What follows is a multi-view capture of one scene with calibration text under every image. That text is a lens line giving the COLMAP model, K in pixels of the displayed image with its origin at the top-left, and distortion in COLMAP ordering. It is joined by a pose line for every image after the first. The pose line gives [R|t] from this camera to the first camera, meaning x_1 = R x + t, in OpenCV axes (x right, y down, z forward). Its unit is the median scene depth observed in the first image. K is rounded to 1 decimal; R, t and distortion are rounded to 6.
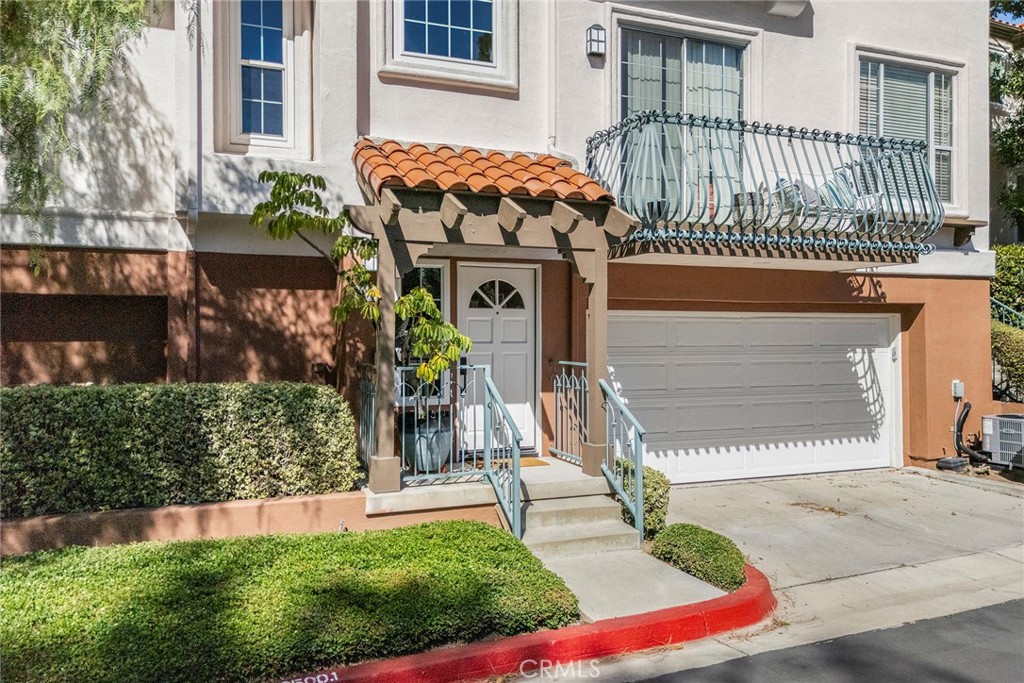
lens RADIAL K [[785.4, 0, 512.0], [0, 785.4, 341.5], [0, 0, 1]] dist [0.005060, -0.000155]
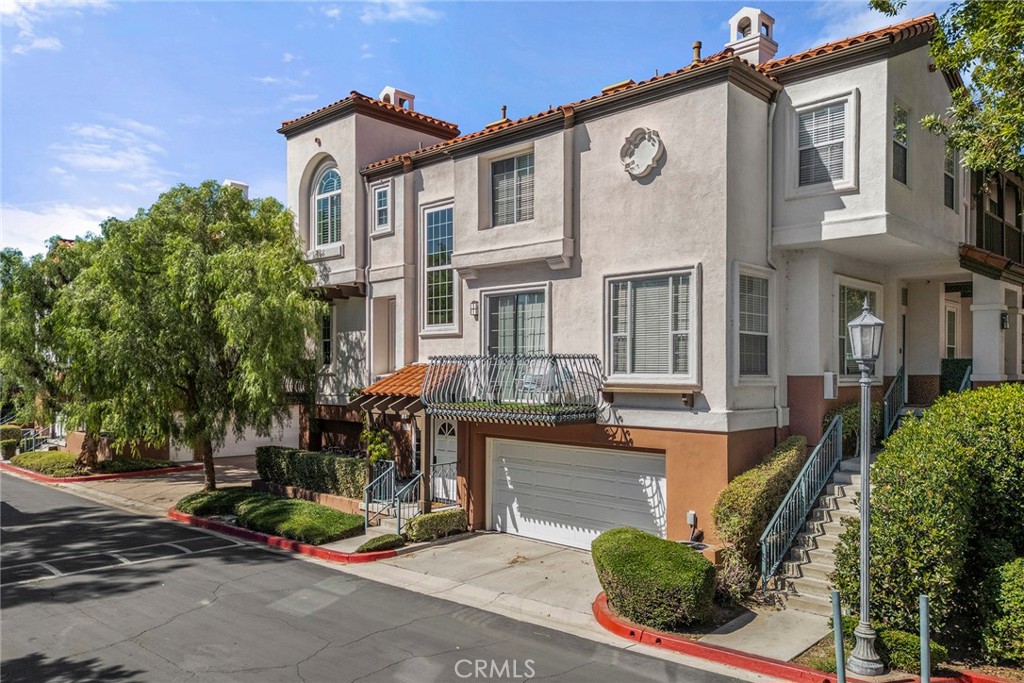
lens RADIAL K [[890.9, 0, 512.0], [0, 890.9, 341.5], [0, 0, 1]] dist [0.074544, -0.003319]
pose [[0.360821, -0.013063, -0.932544, 1.936897], [-0.003535, 0.999876, -0.015374, -0.216823], [0.932628, 0.008844, 0.360730, 0.205328]]
